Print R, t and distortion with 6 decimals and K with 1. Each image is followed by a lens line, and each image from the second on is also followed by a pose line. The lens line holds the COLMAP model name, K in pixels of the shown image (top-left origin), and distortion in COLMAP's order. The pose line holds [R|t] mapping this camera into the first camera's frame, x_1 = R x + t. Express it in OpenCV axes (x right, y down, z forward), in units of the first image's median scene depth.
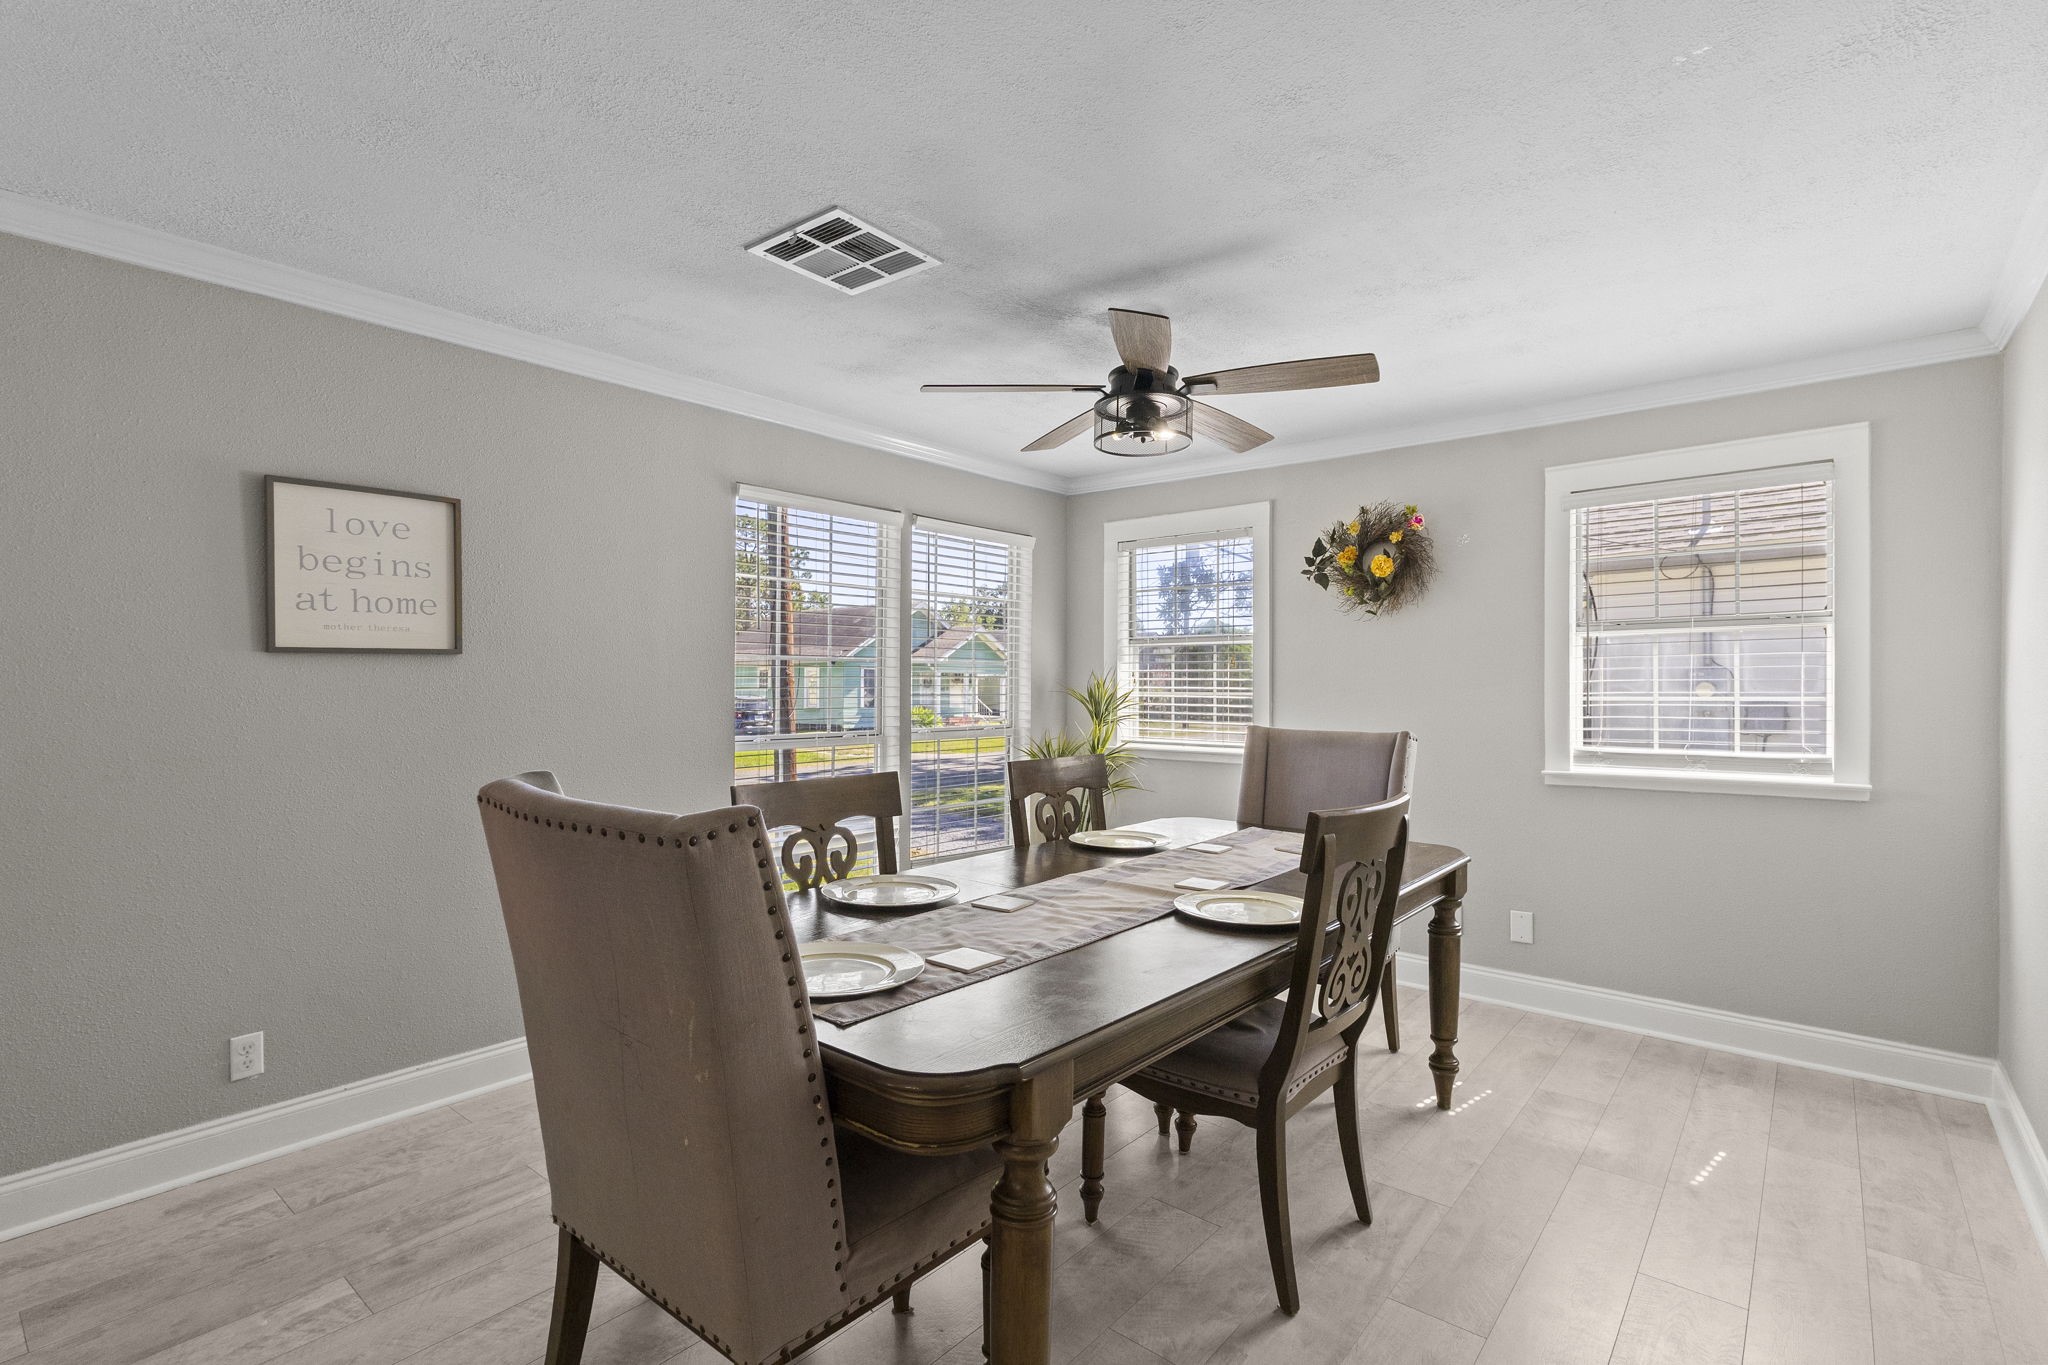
lens RADIAL K [[937.7, 0, 1024.0], [0, 937.7, 682.5], [0, 0, 1]] dist [0.002326, 0.000358]
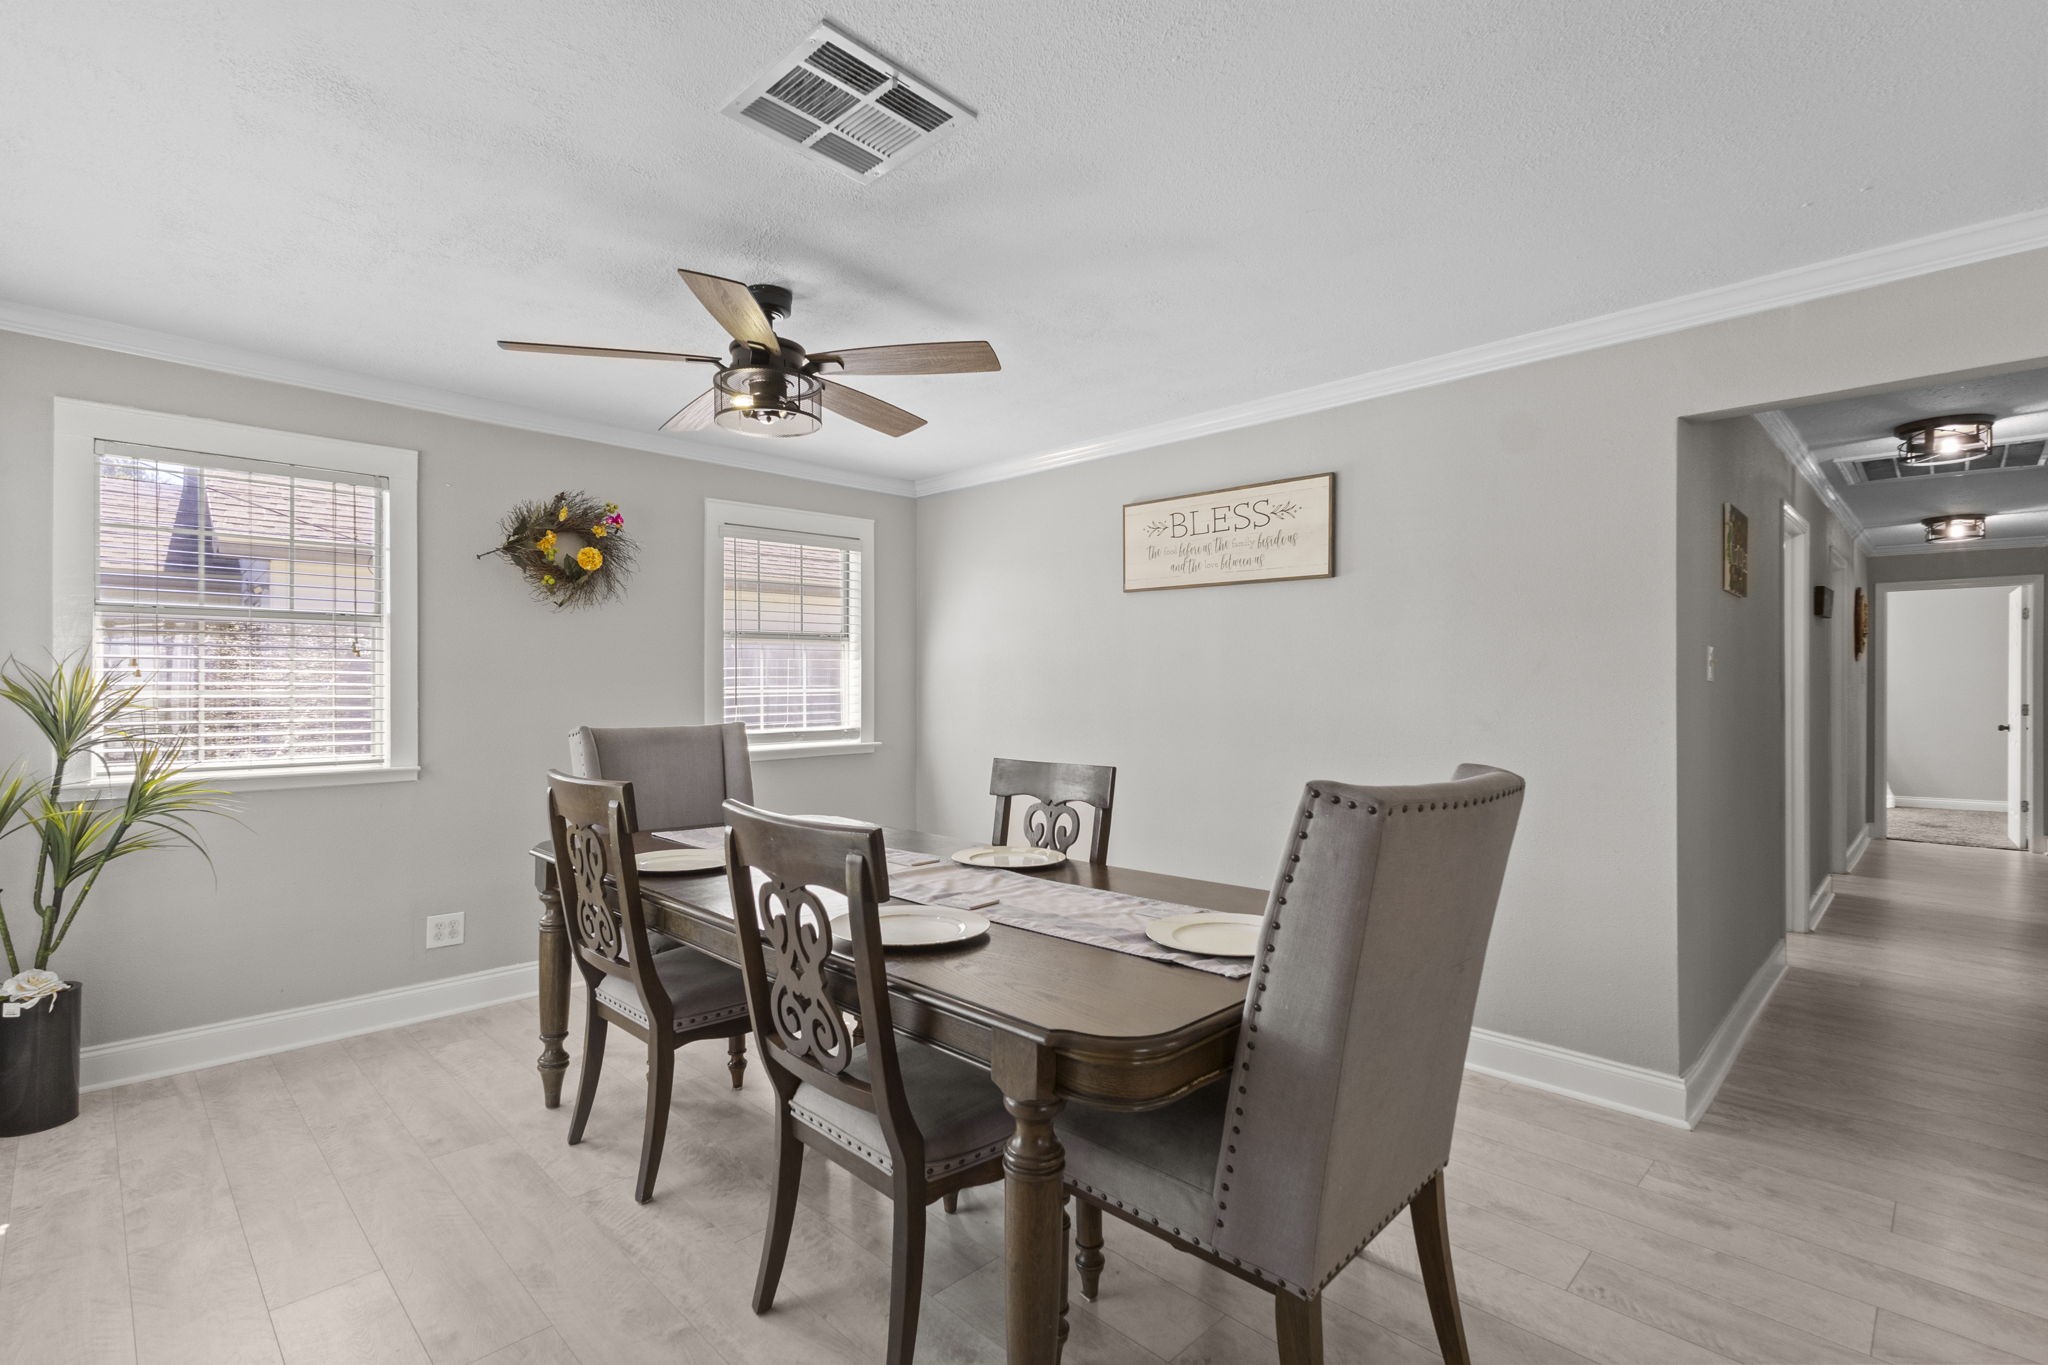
lens RADIAL K [[937.7, 0, 1024.0], [0, 937.7, 682.5], [0, 0, 1]] dist [0.002326, 0.000358]
pose [[0.091541, -0.004913, 0.995789, -0.631627], [-0.008135, 0.999951, 0.005682, -0.005476], [-0.995768, -0.008621, 0.091496, 0.531331]]
